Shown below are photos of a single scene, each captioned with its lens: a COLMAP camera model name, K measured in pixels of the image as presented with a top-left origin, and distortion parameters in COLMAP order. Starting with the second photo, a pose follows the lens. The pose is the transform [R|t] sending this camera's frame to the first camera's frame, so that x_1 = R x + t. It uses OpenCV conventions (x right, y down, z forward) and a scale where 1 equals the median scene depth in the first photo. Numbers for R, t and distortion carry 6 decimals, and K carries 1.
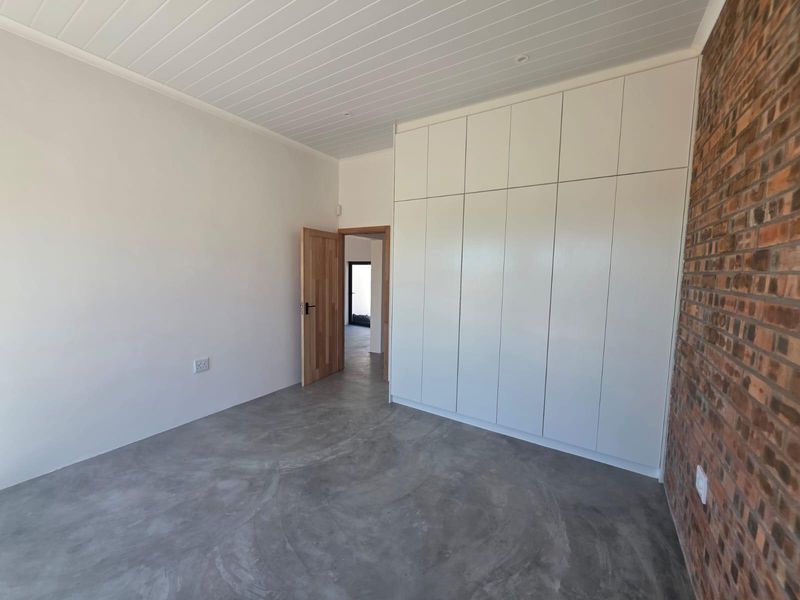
lens RADIAL K [[318.0, 0, 401.9], [0, 318.0, 299.0], [0, 0, 1]] dist [0.003713, -0.000034]
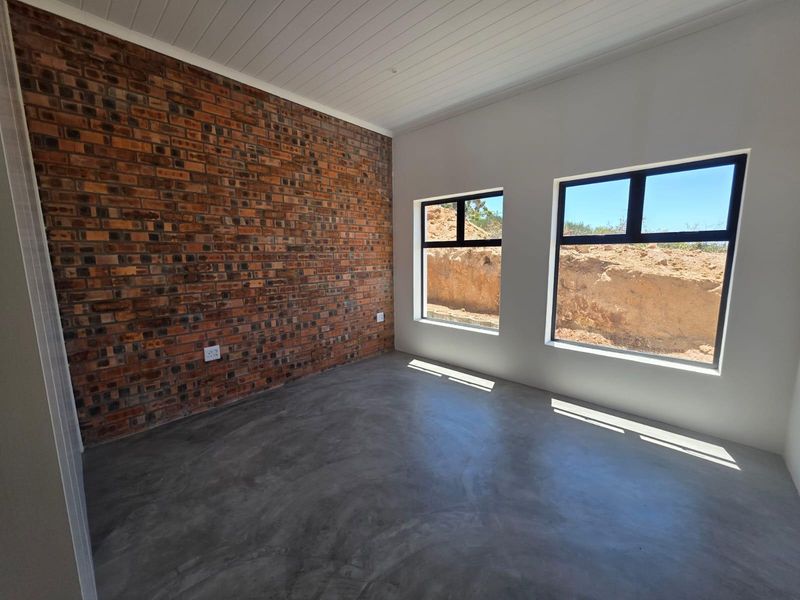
lens RADIAL K [[318.0, 0, 399.9], [0, 318.0, 299.6], [0, 0, 1]] dist [0.003713, -0.000034]
pose [[-0.982692, -0.035346, 0.181844, -0.371970], [0.008863, 0.971534, 0.236735, -0.131888], [-0.185035, 0.234249, -0.954405, 1.823949]]
